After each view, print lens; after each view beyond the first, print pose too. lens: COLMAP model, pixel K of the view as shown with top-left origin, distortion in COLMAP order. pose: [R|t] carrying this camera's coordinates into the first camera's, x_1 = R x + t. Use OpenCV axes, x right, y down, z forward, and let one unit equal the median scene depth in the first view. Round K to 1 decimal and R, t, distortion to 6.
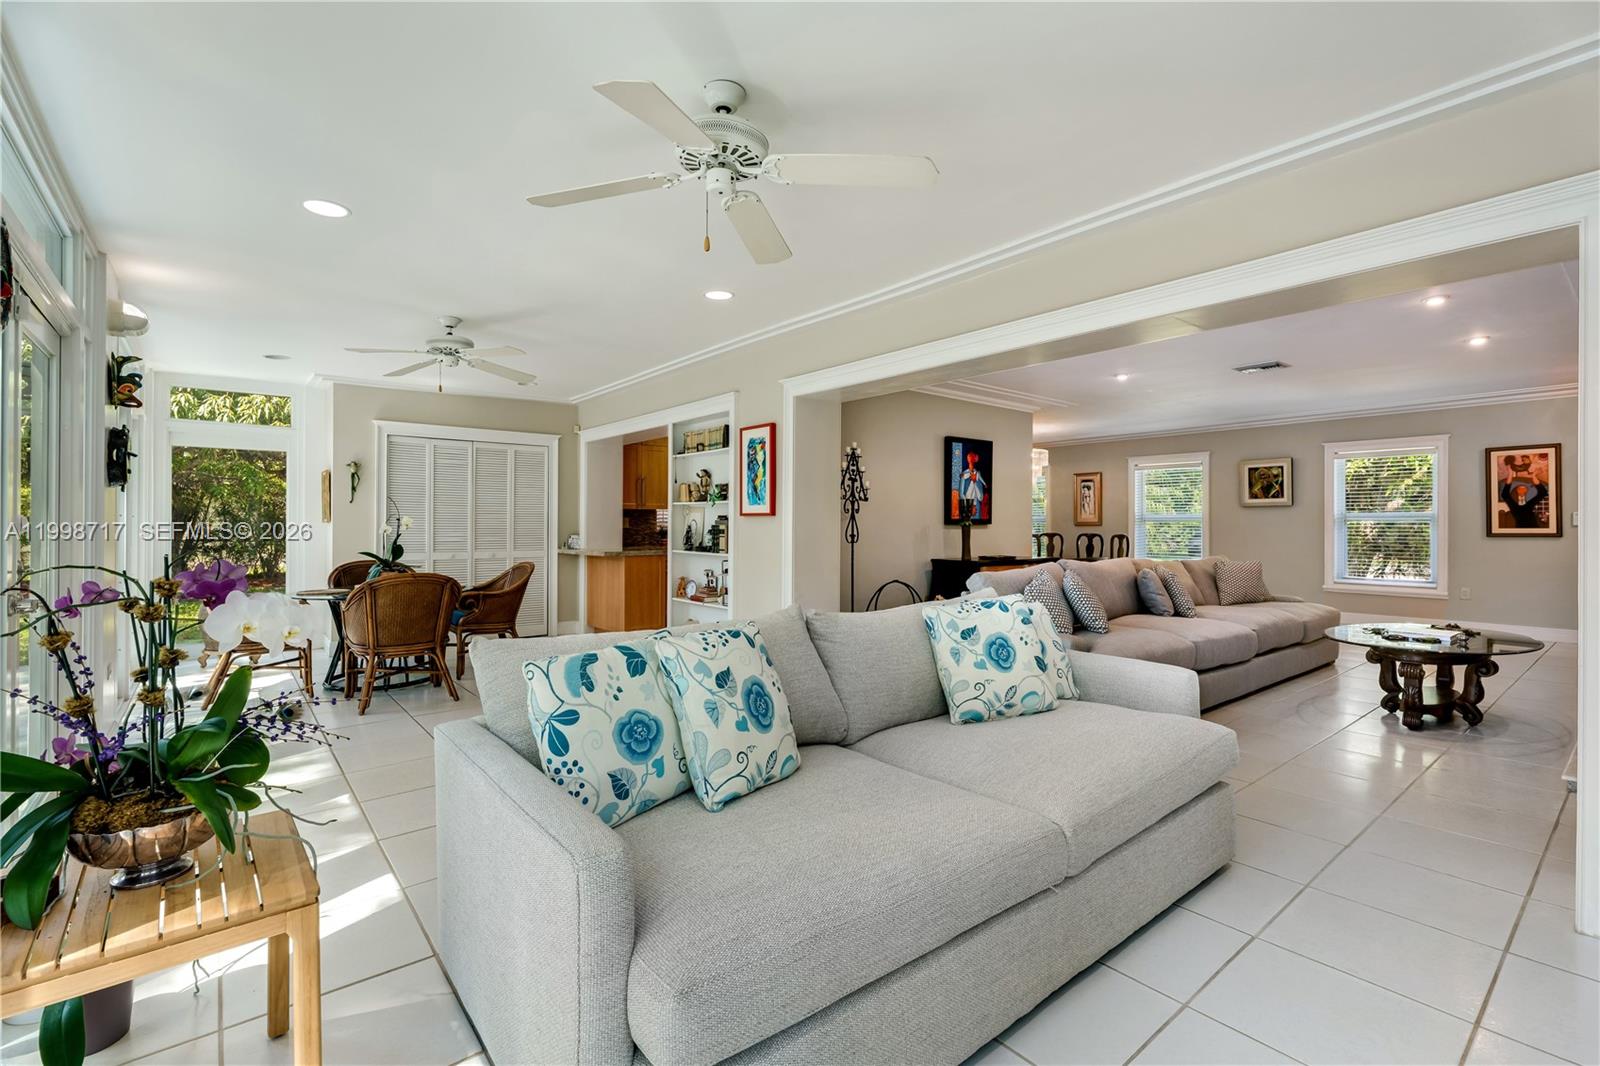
lens RADIAL K [[711.8, 0, 791.2], [0, 711.8, 522.6], [0, 0, 1]] dist [-0.000151, 0.000856]
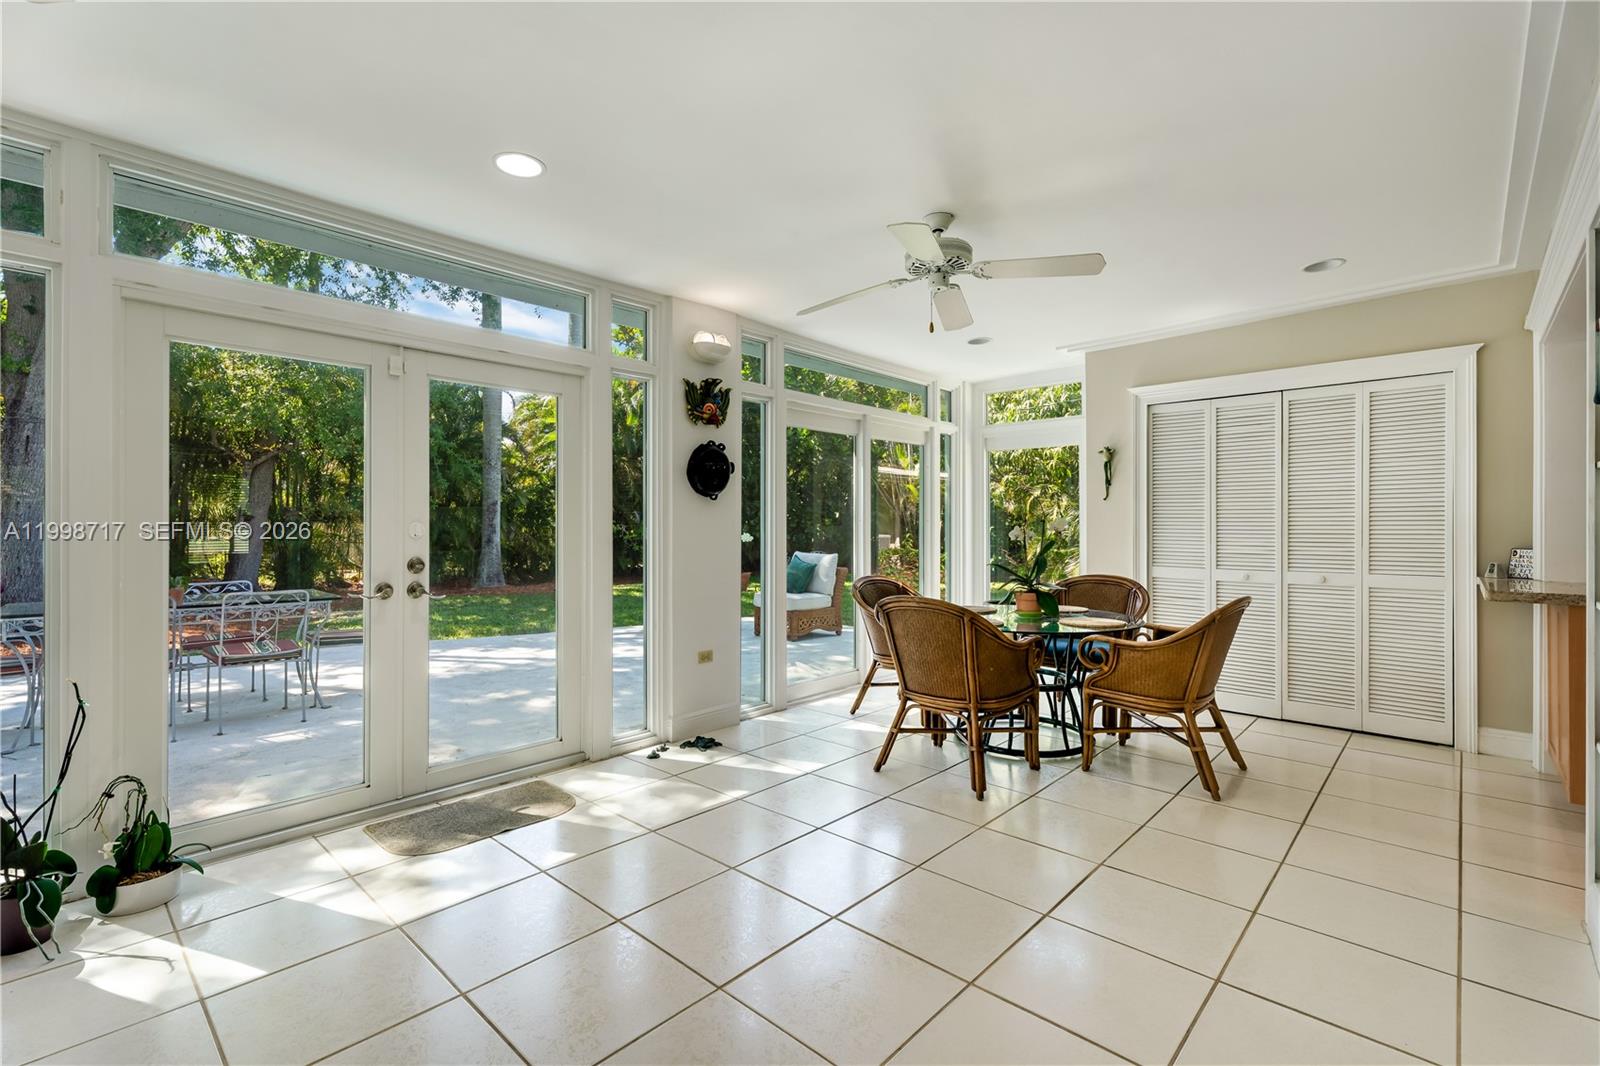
lens RADIAL K [[711.8, 0, 791.2], [0, 711.8, 522.6], [0, 0, 1]] dist [-0.000151, 0.000856]
pose [[0.131998, -0.008036, -0.991217, 0.104194], [0.005470, 0.999958, -0.007378, 0.000972], [0.991235, -0.004448, 0.132036, 0.497497]]
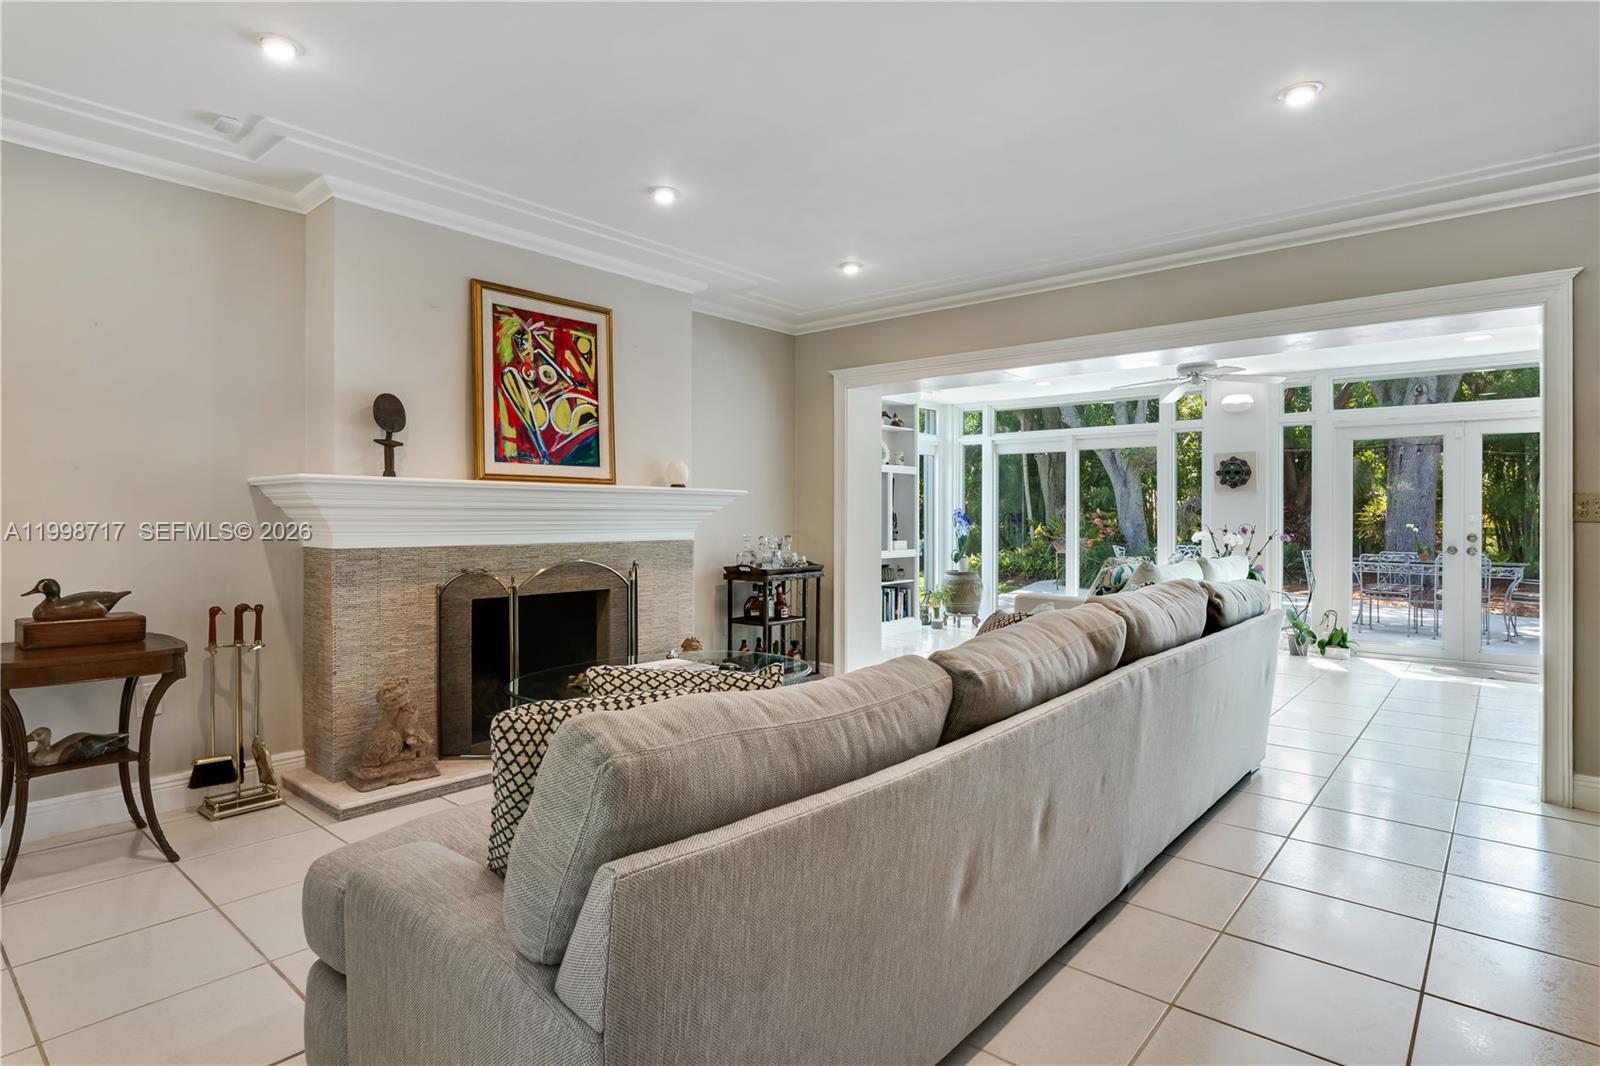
lens RADIAL K [[837.0, 0, 793.9], [0, 837.0, 518.3], [0, 0, 1]] dist [-0.009559, 0.000910]
pose [[-0.984758, -0.004981, -0.173857, 0.562697], [-0.004793, 0.999987, -0.001498, 0.005590], [0.173863, -0.000642, -0.984770, 1.123848]]
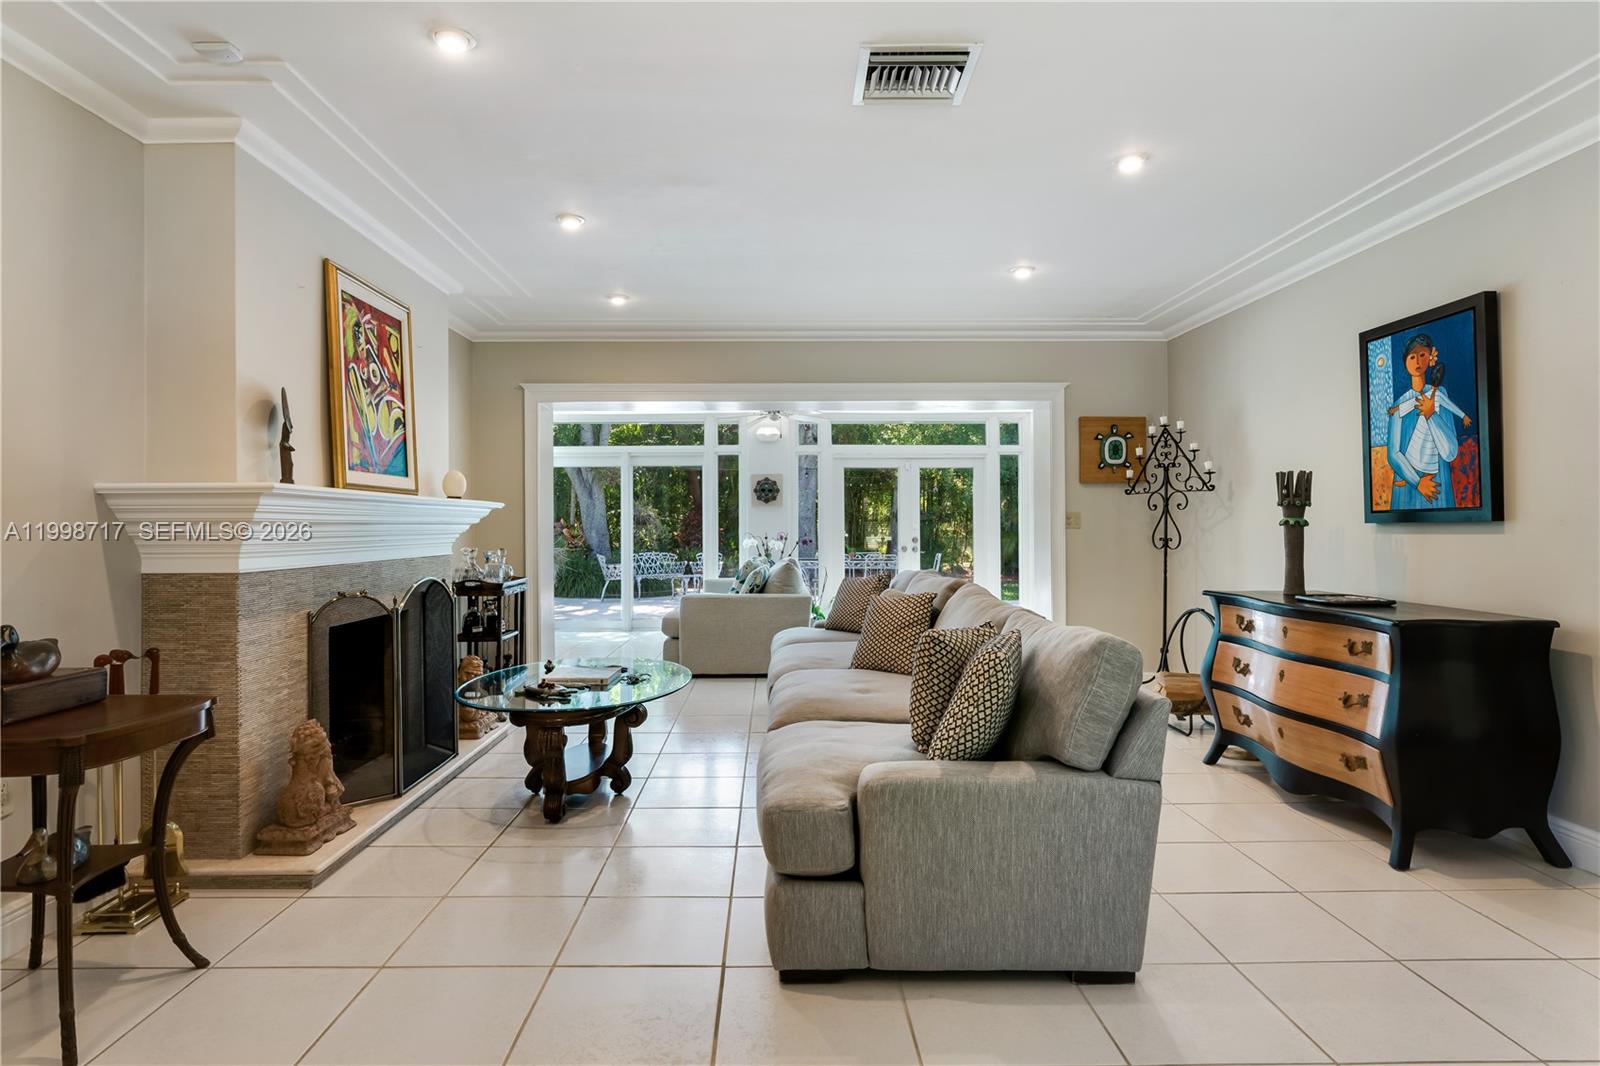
lens RADIAL K [[891.5, 0, 790.1], [0, 891.5, 523.9], [0, 0, 1]] dist [-0.000628, -0.000141]
pose [[-0.619144, -0.001459, -0.785276, 0.911493], [0.005728, 0.999963, -0.006373, 0.004625], [0.785257, -0.008444, -0.619113, 1.069488]]
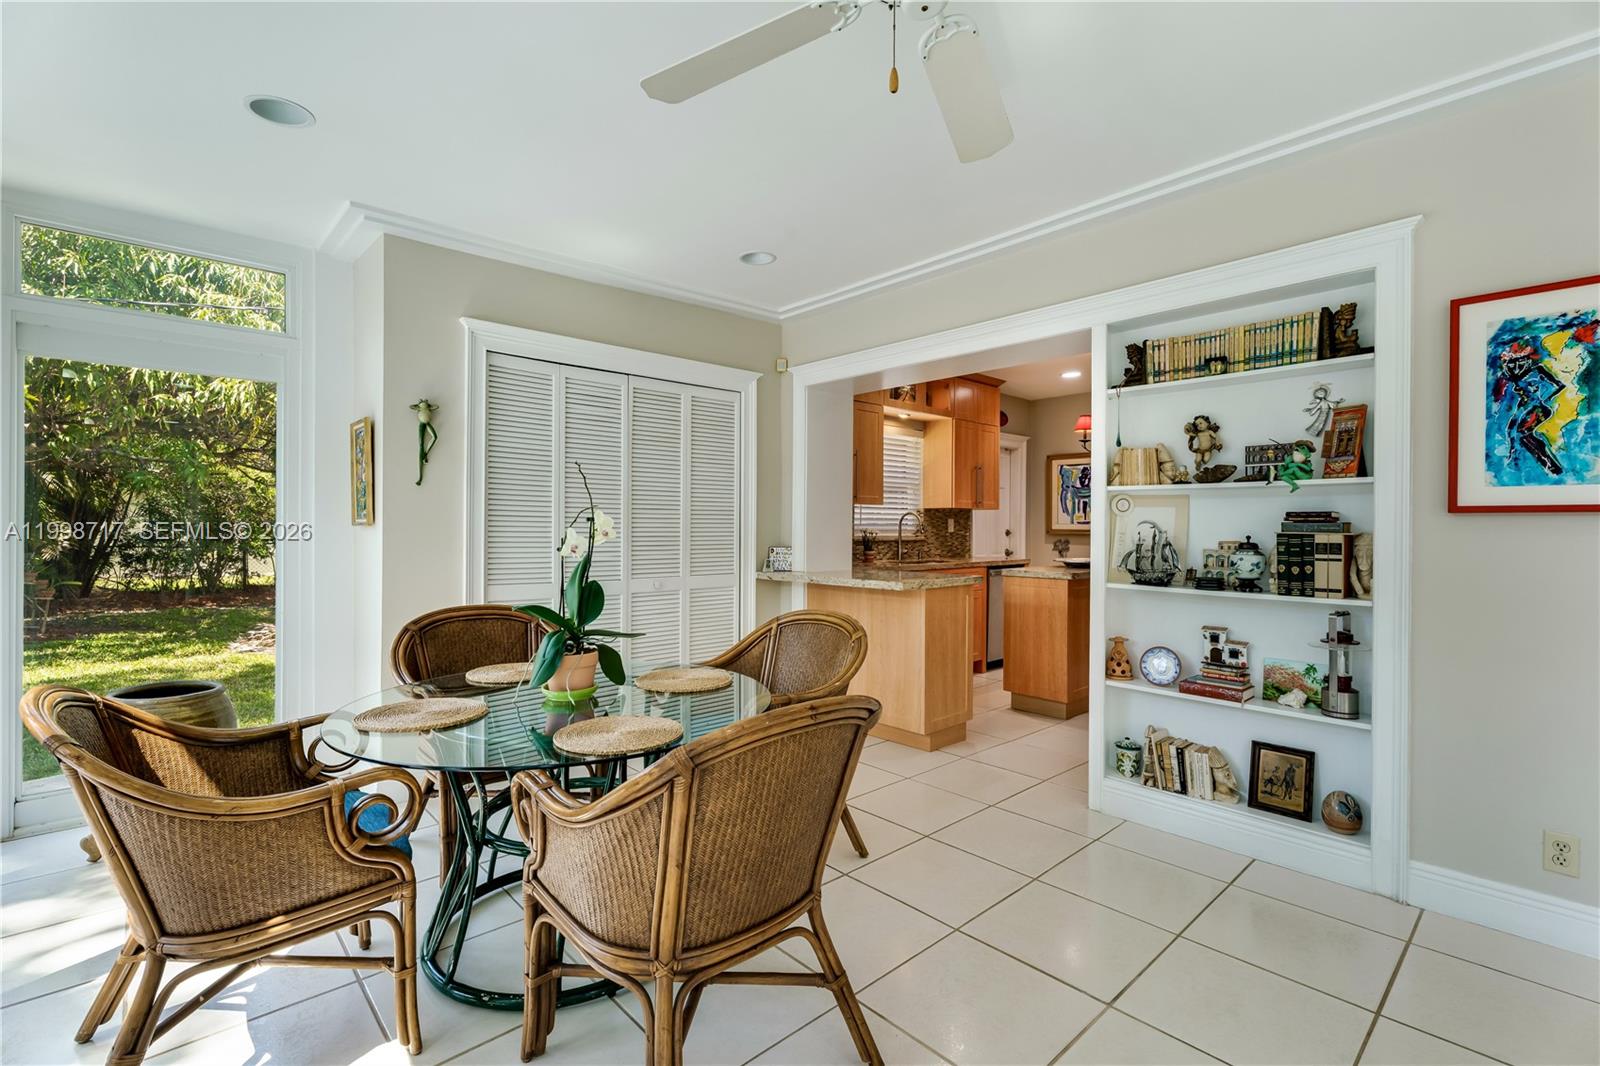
lens RADIAL K [[724.1, 0, 790.2], [0, 724.1, 530.9], [0, 0, 1]] dist [-0.000569, 0.000088]
pose [[0.998701, 0.001285, 0.050931, -0.352525], [-0.001768, 0.999954, 0.009451, -0.001598], [-0.050917, -0.009529, 0.998657, 0.445556]]
